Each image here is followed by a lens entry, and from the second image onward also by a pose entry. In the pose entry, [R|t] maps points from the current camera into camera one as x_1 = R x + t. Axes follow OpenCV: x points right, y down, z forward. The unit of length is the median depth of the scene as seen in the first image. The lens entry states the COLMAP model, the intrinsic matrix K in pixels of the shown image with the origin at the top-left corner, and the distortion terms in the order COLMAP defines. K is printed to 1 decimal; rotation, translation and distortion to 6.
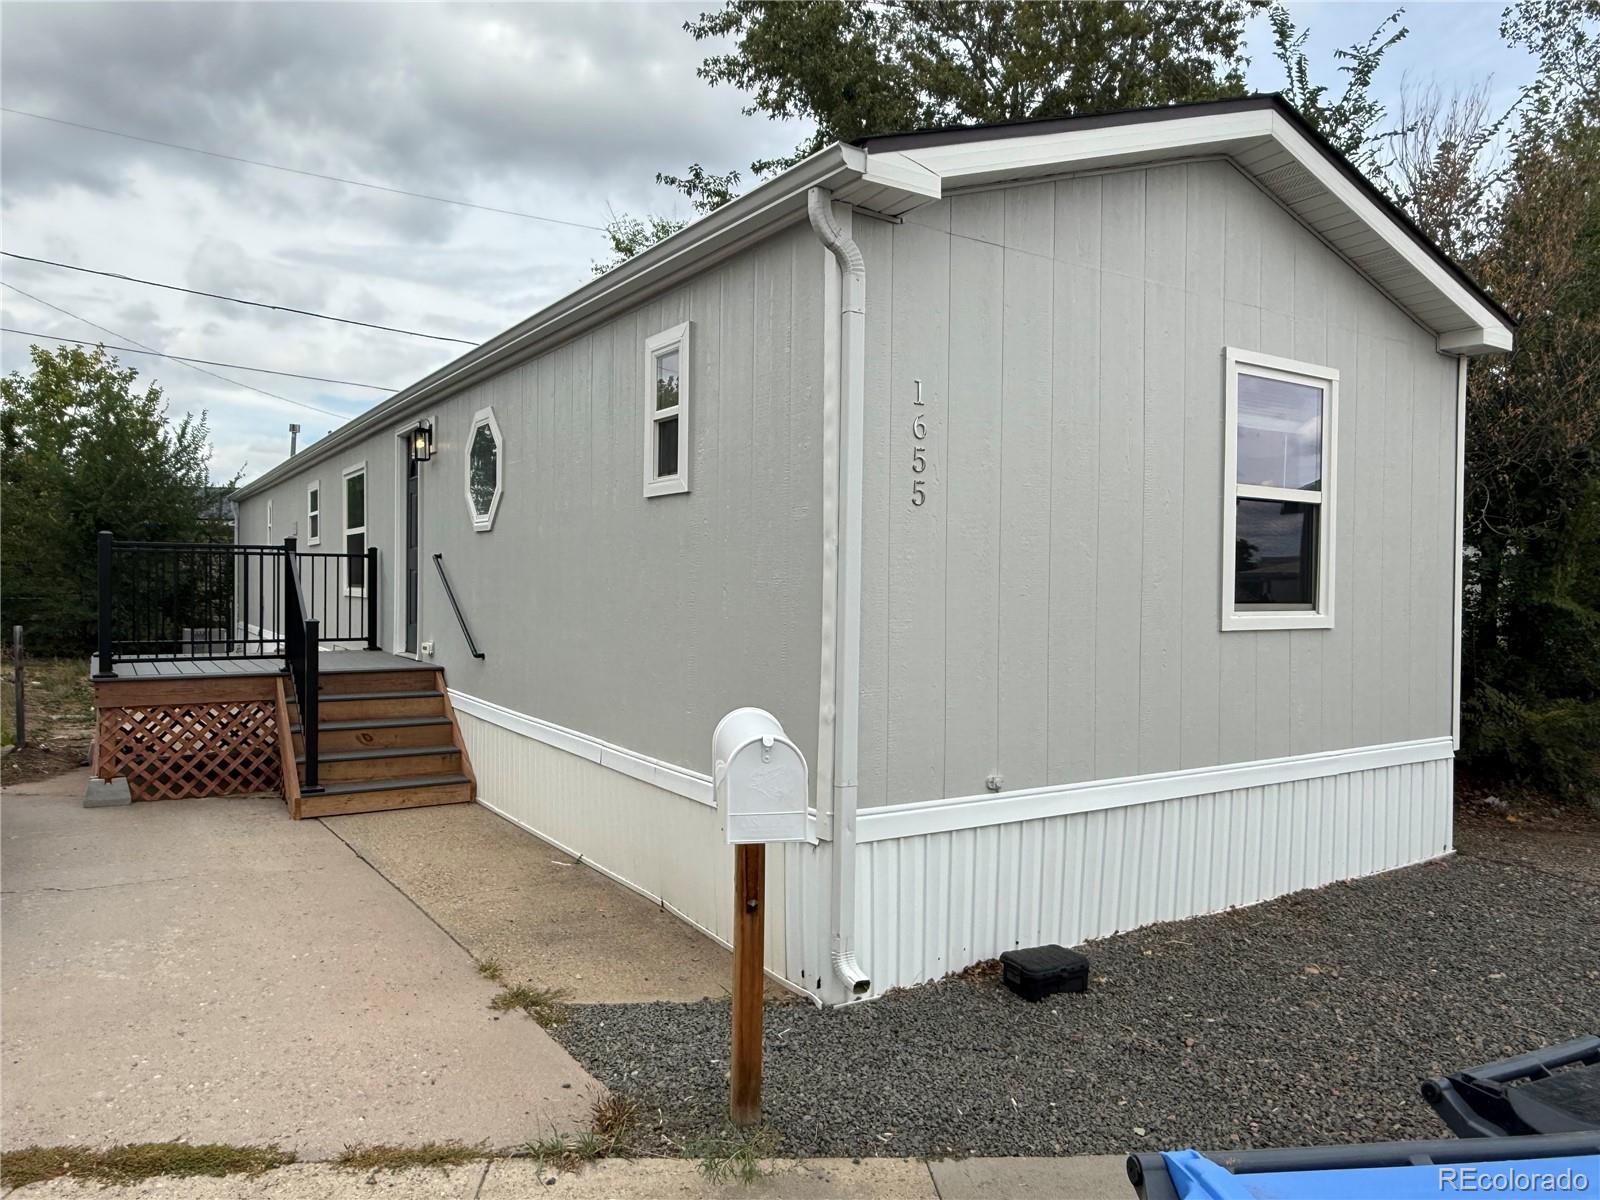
lens RADIAL K [[1084.4, 0, 795.0], [0, 1084.4, 606.3], [0, 0, 1]] dist [0.001459, 0.004547]
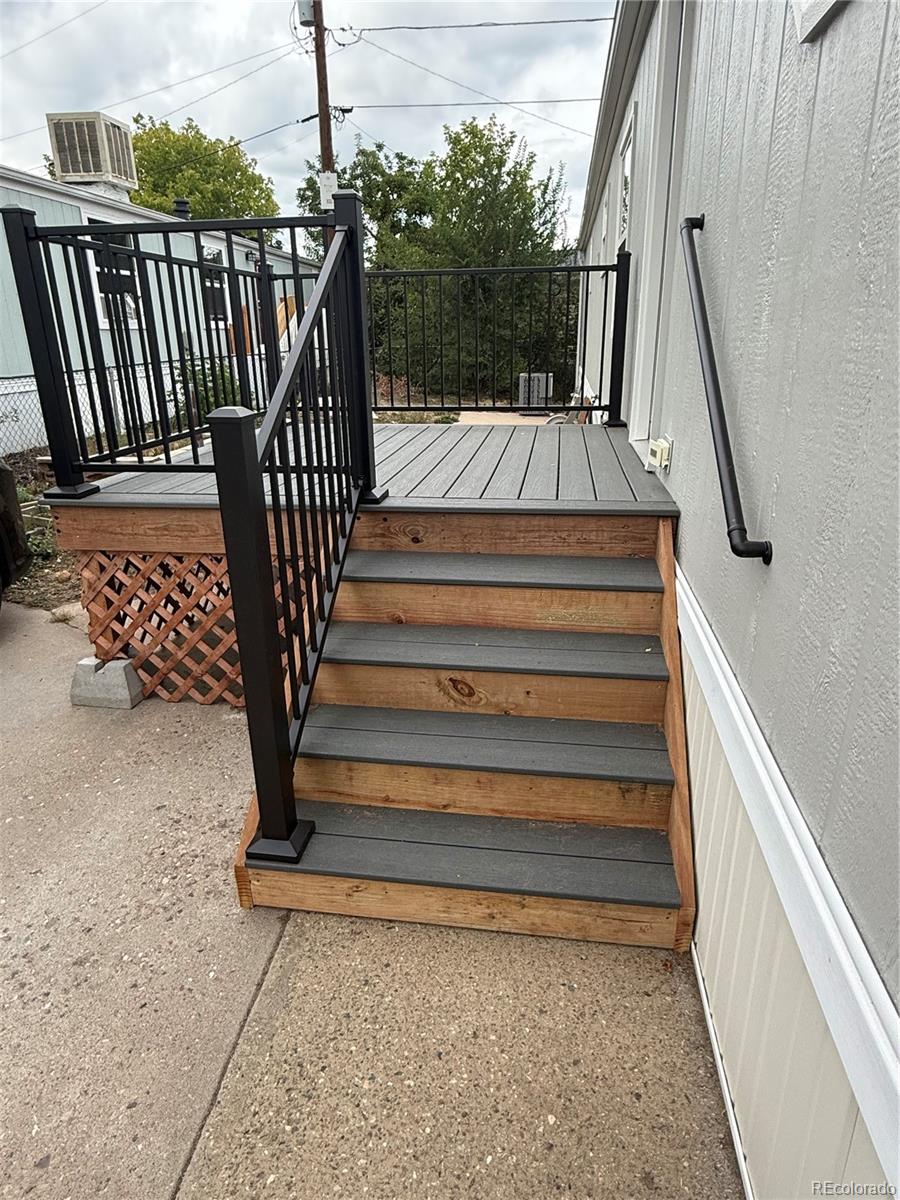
lens RADIAL K [[729.0, 0, 445.5], [0, 729.0, 594.0], [0, 0, 1]] dist [0.001290, -0.000271]
pose [[0.750266, 0.202643, -0.629314, -0.226188], [0.008330, 0.948895, 0.315481, -0.003706], [0.661083, -0.241937, 0.710236, 0.797503]]
